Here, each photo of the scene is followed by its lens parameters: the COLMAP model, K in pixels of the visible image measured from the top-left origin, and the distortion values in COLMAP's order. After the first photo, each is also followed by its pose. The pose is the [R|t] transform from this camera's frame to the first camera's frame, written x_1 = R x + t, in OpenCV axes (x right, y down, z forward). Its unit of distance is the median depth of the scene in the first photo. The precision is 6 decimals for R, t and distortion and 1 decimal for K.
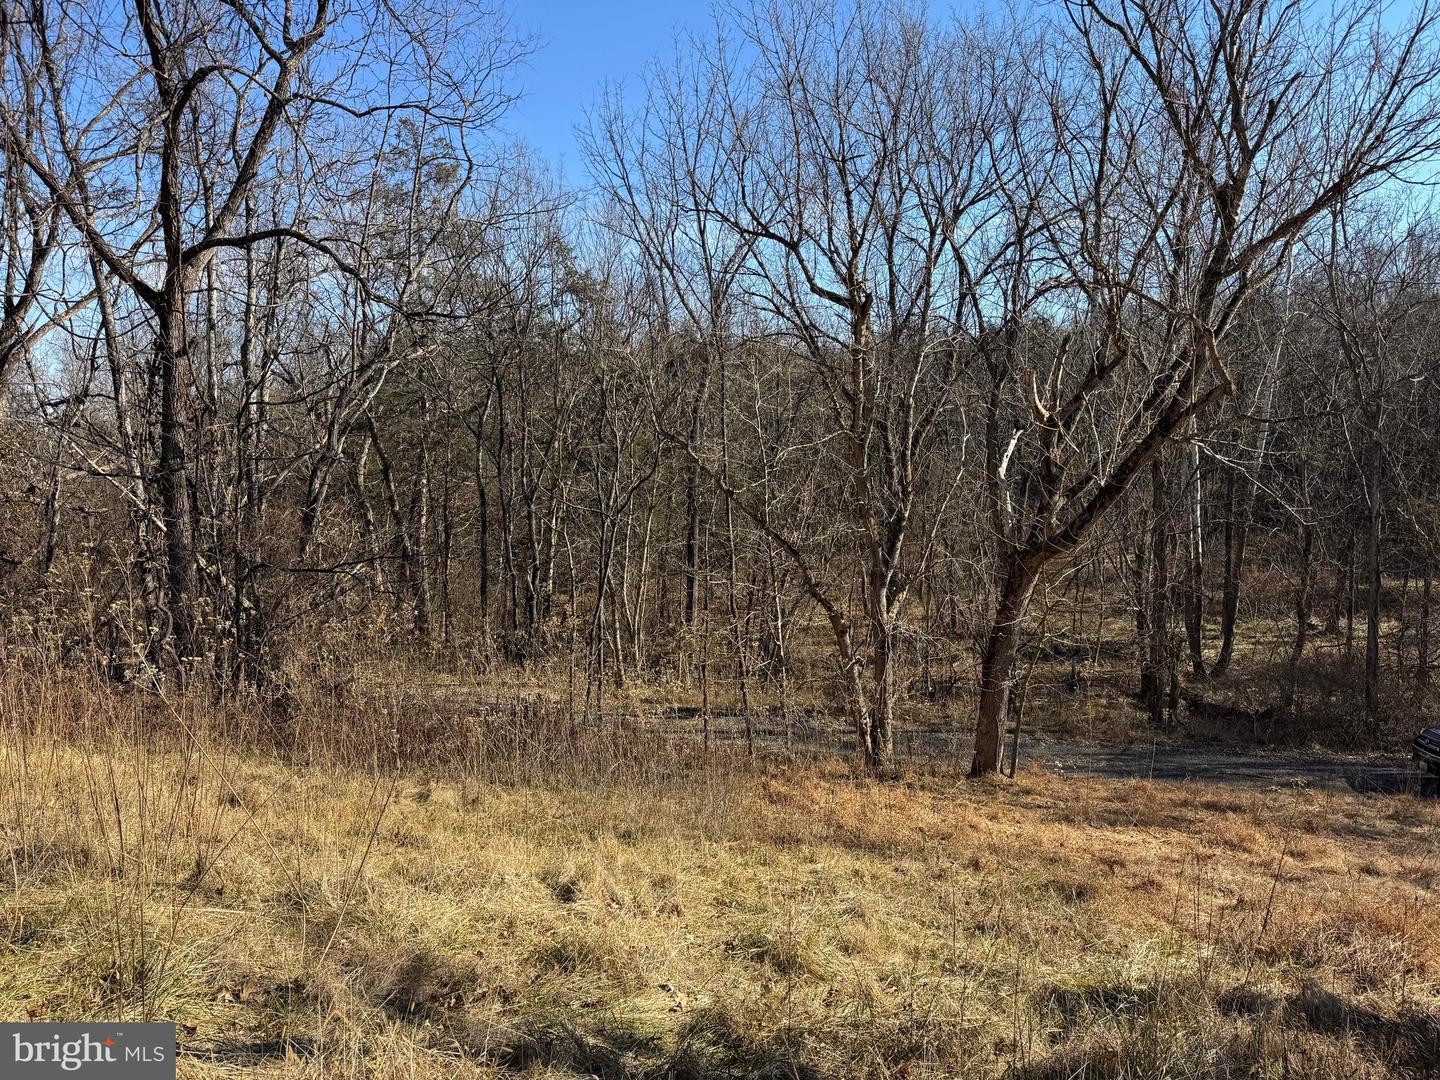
lens RADIAL K [[1016.5, 0, 720.0], [0, 1016.5, 540.0], [0, 0, 1]] dist [0.006269, -0.009368]
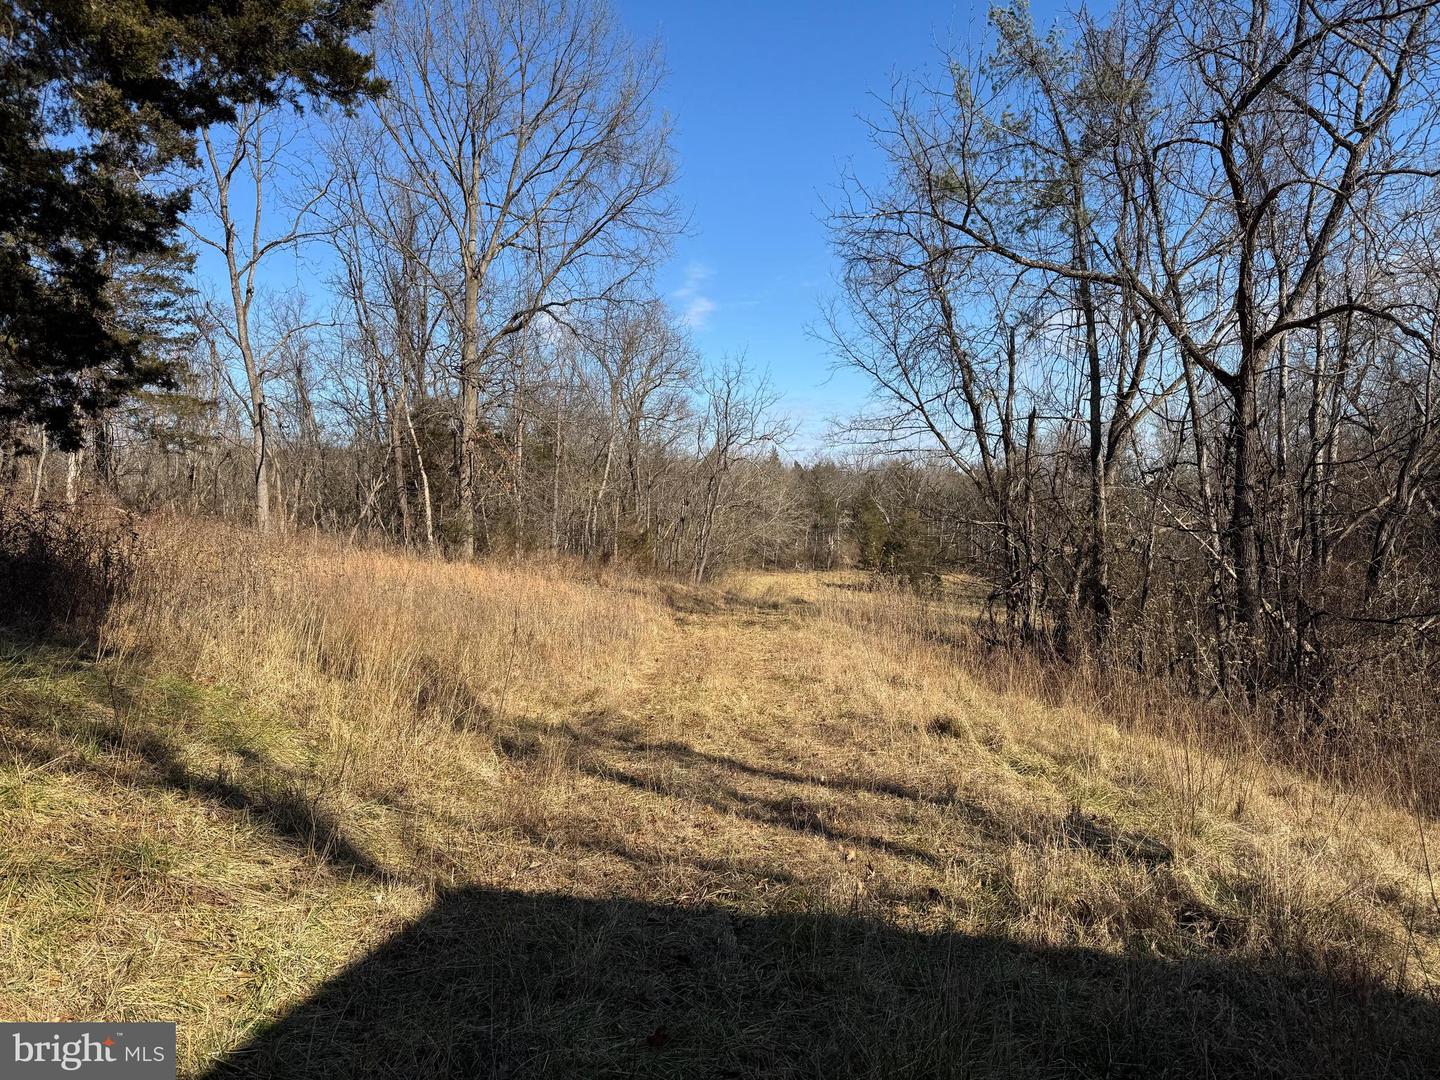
lens RADIAL K [[1016.5, 0, 720.0], [0, 1016.5, 540.0], [0, 0, 1]] dist [0.006269, -0.009368]
pose [[0.560053, 0.000190, -0.828457, 0.082742], [-0.038586, 0.998921, -0.025856, 0.000381], [0.827558, 0.046448, 0.559456, -0.131403]]
